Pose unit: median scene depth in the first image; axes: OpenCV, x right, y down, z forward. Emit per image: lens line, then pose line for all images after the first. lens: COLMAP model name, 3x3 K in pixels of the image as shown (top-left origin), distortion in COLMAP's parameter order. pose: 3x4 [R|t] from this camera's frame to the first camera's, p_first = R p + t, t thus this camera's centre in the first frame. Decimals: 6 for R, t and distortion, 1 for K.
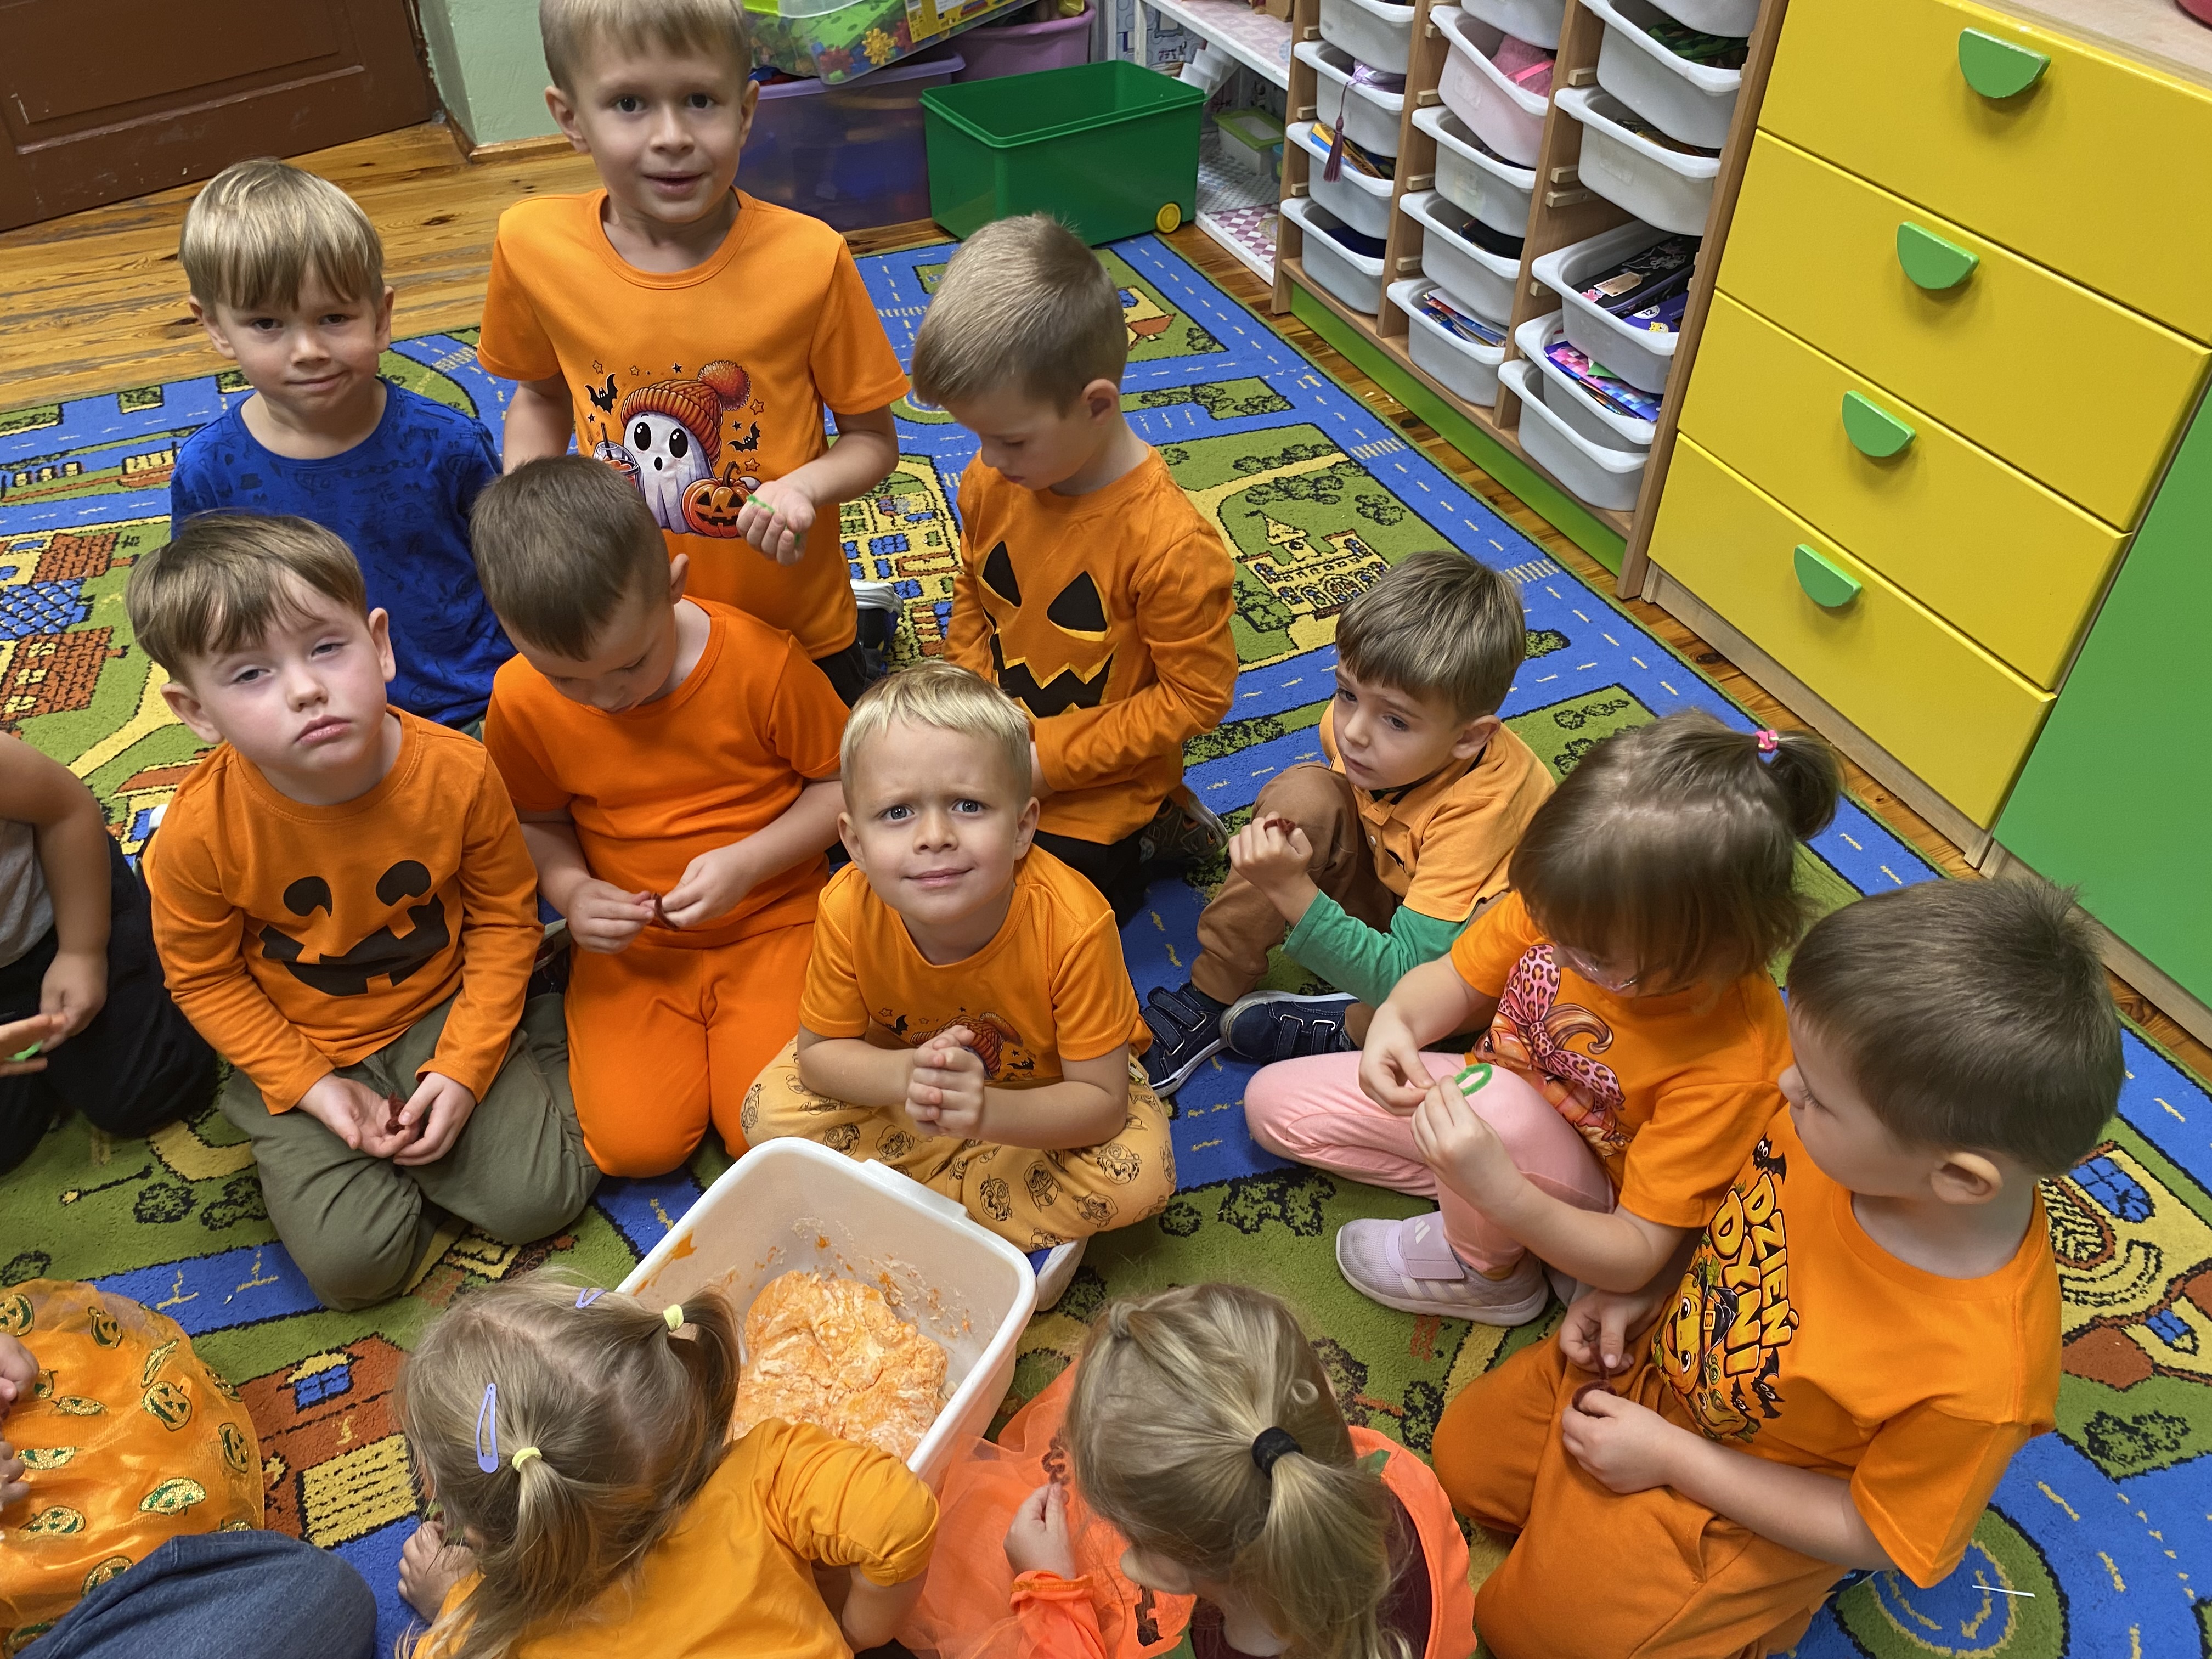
lens RADIAL K [[1666.7, 0, 1112.5], [0, 1666.7, 812.8], [0, 0, 1]] dist [0.037872, -0.049225]
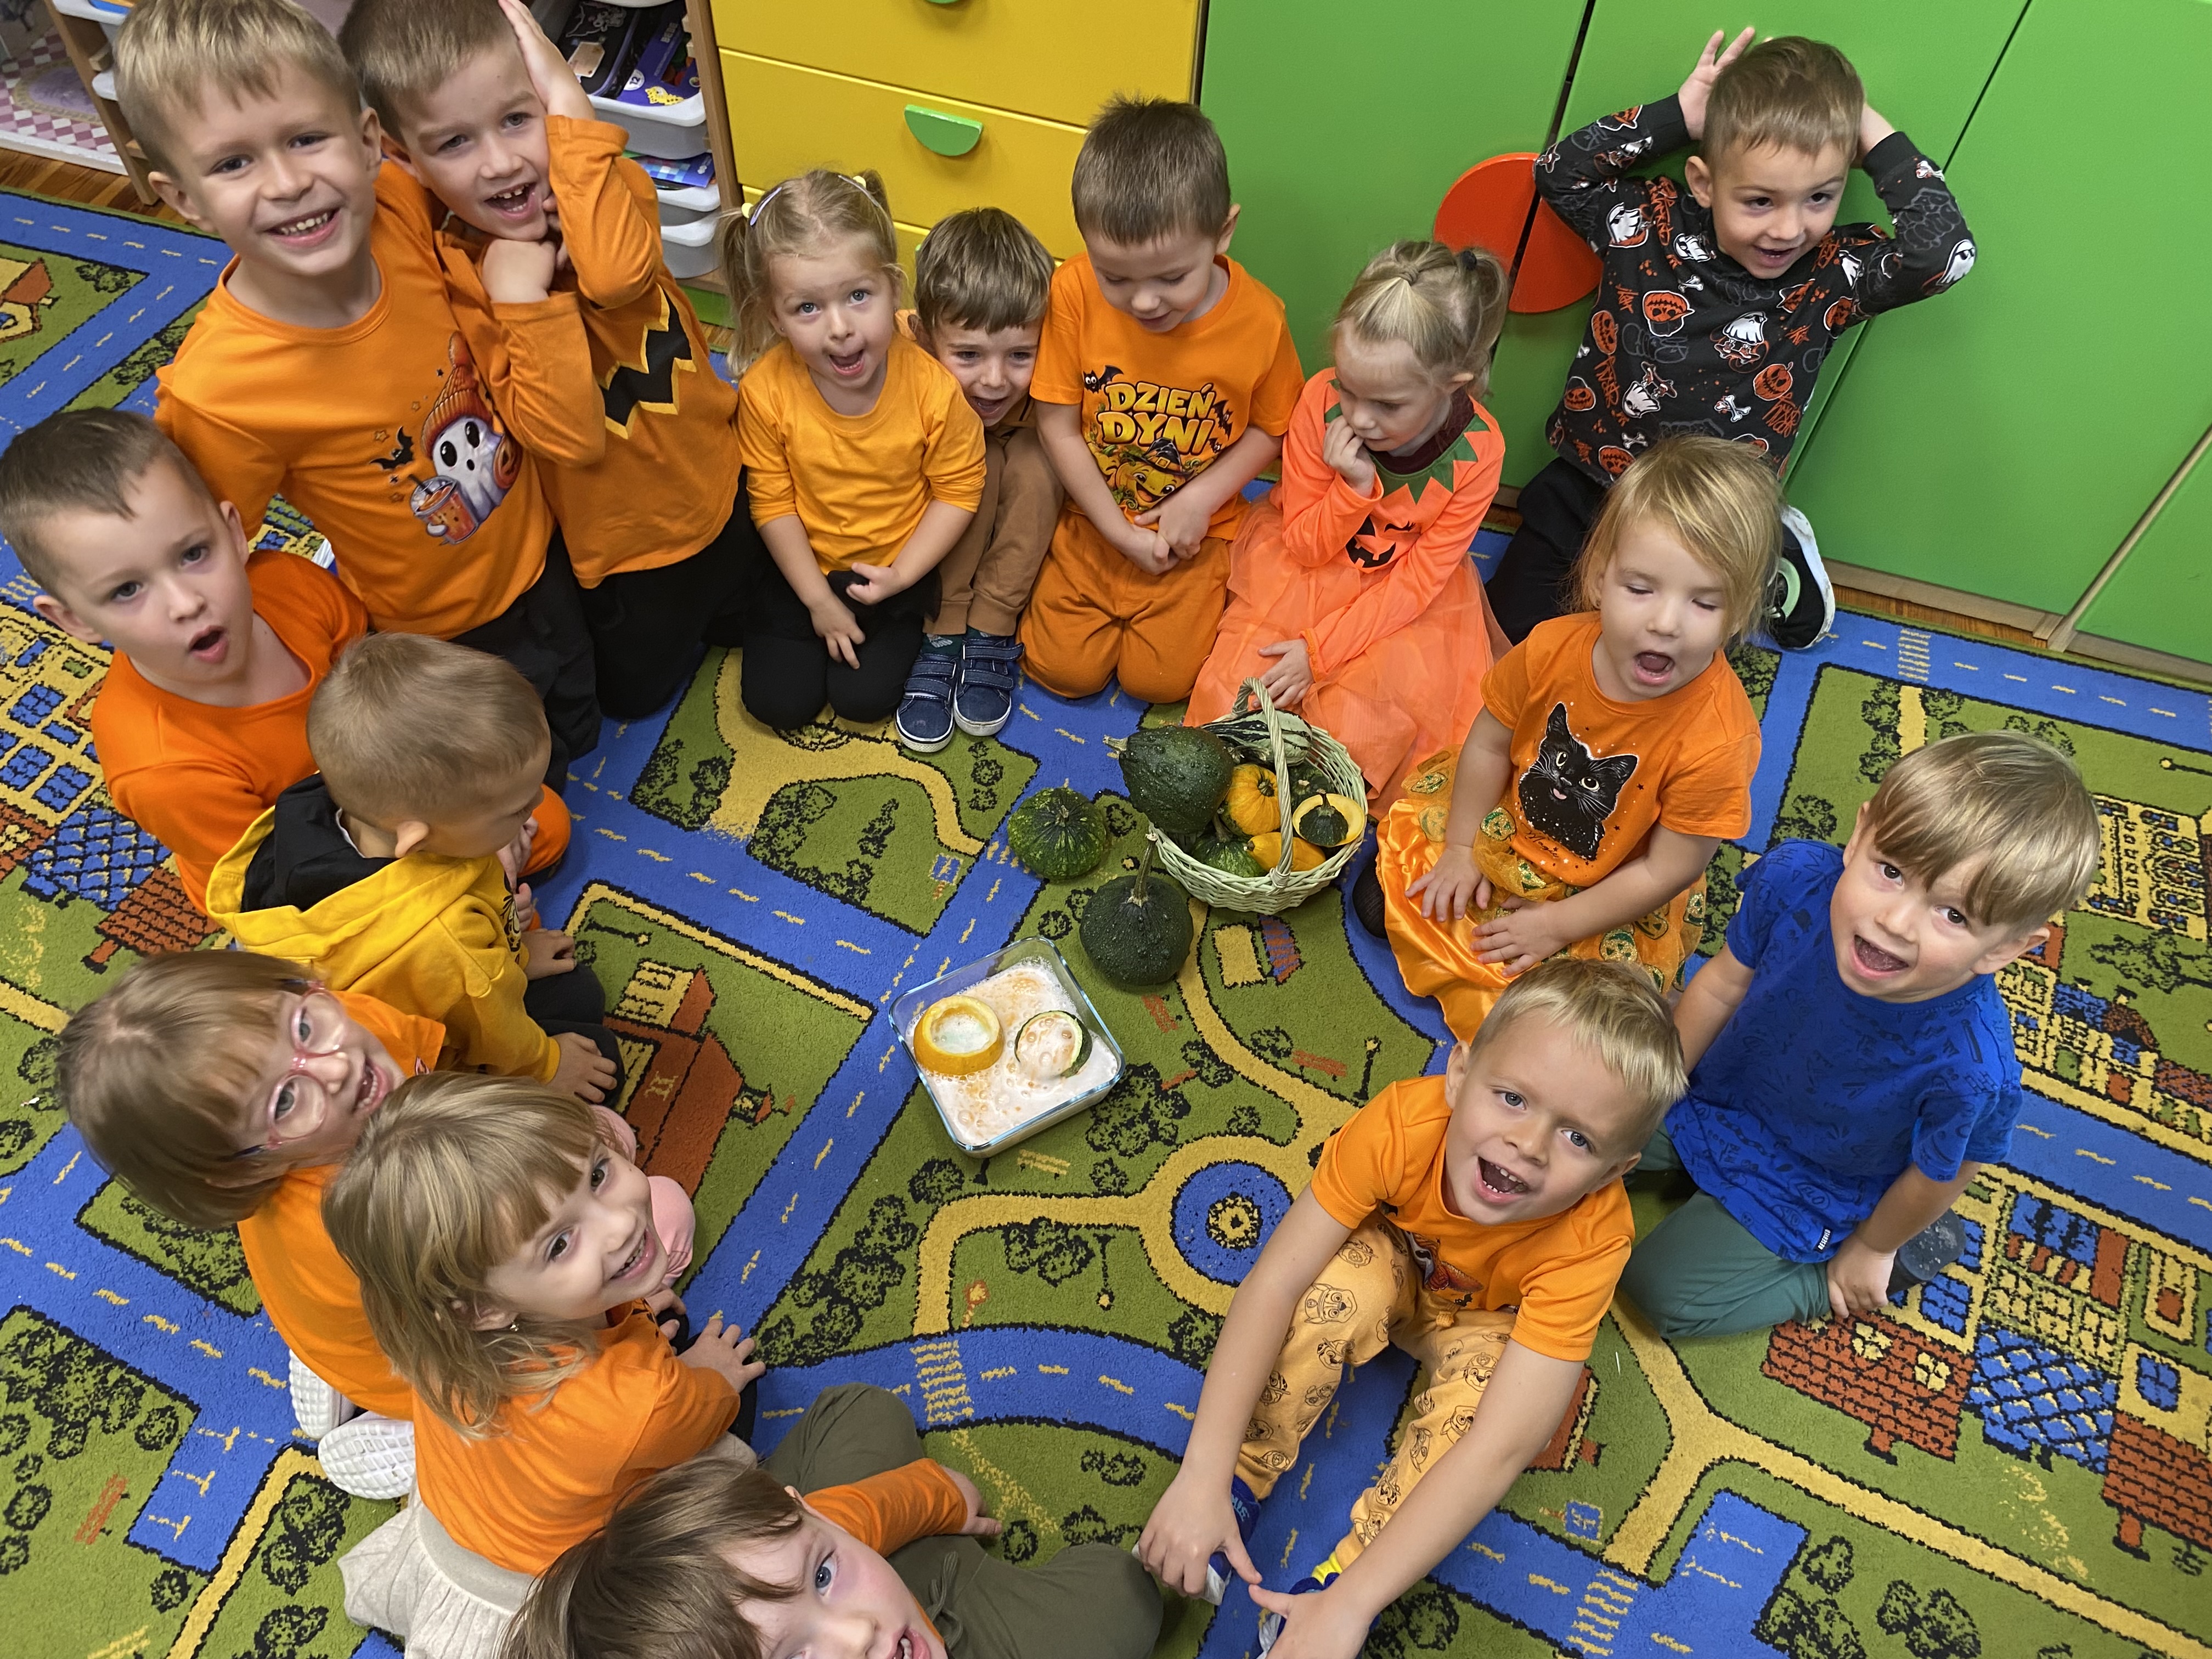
lens RADIAL K [[1666.7, 0, 1132.5], [0, 1666.7, 834.8], [0, 0, 1]] dist [0.037872, -0.049225]
pose [[0.658148, -0.606351, 0.446296, -0.194209], [0.466516, 0.793703, 0.390382, -0.188349], [-0.590935, -0.048725, 0.805246, 0.002206]]
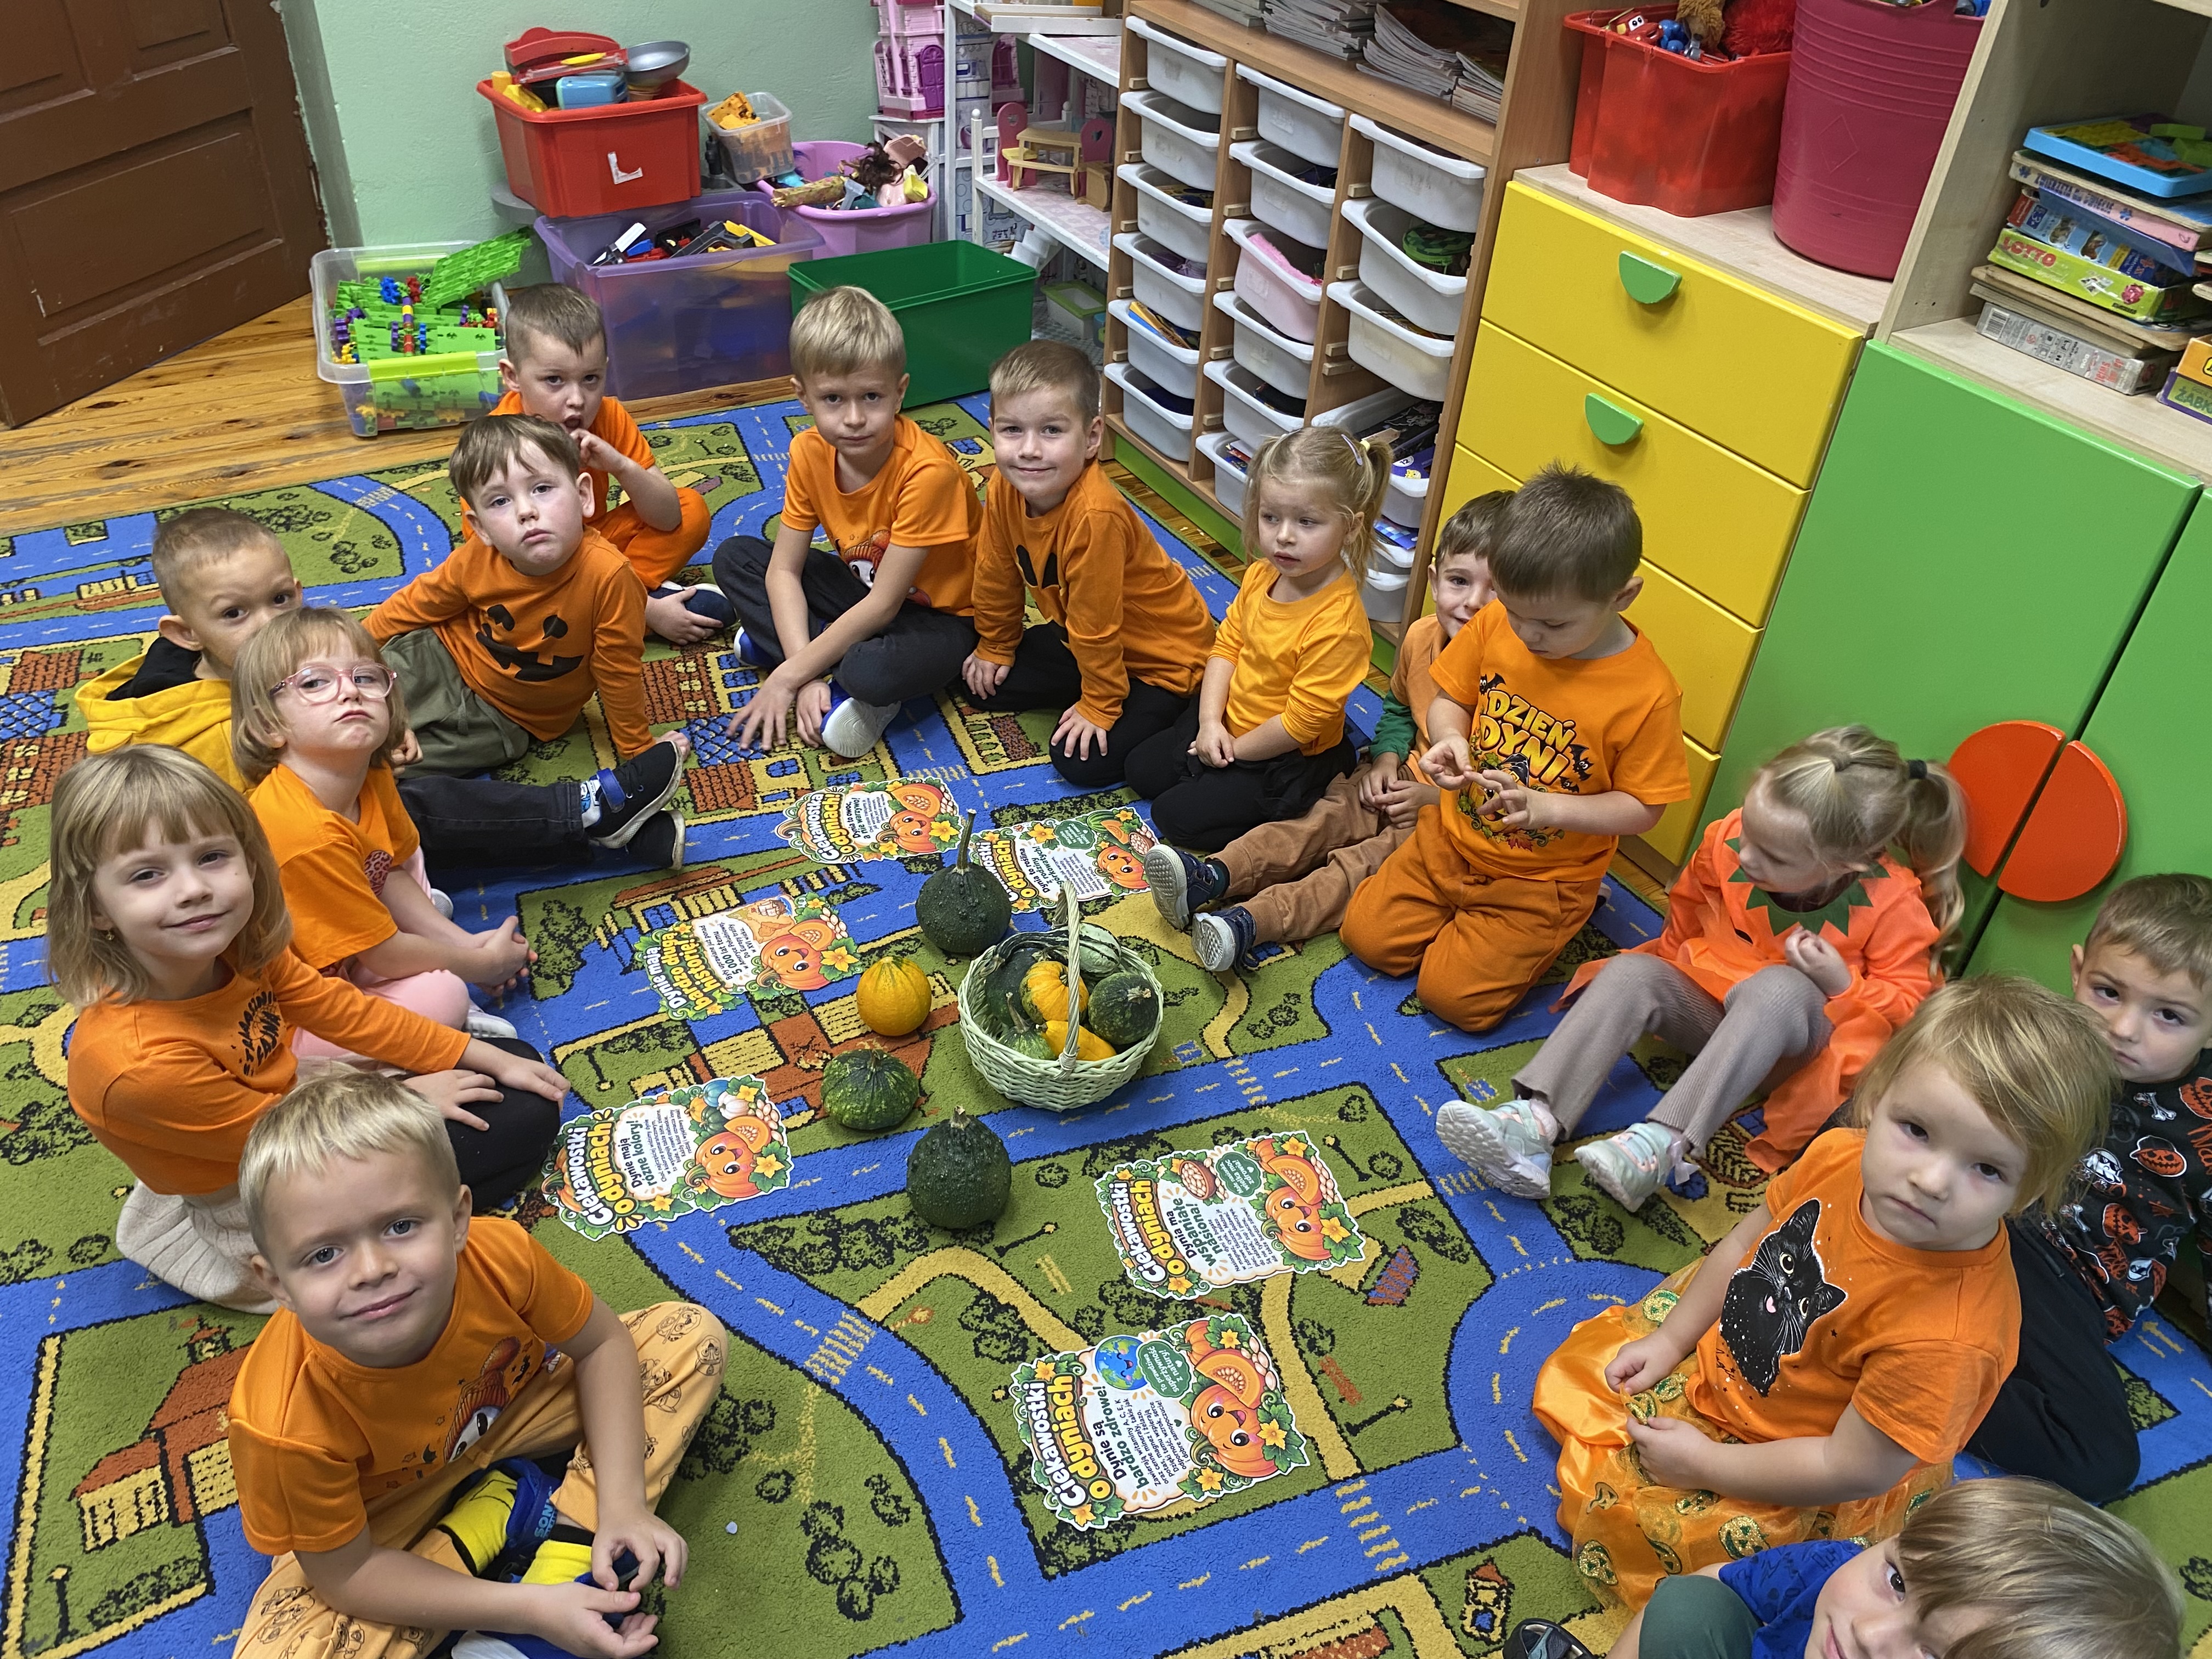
lens RADIAL K [[1666.7, 0, 1087.9], [0, 1666.7, 849.6], [0, 0, 1]] dist [0.037872, -0.049225]
pose [[0.995784, -0.018595, 0.089822, -0.026897], [0.023730, 0.998124, -0.056445, 0.046824], [-0.088603, 0.058338, 0.994357, -0.171837]]
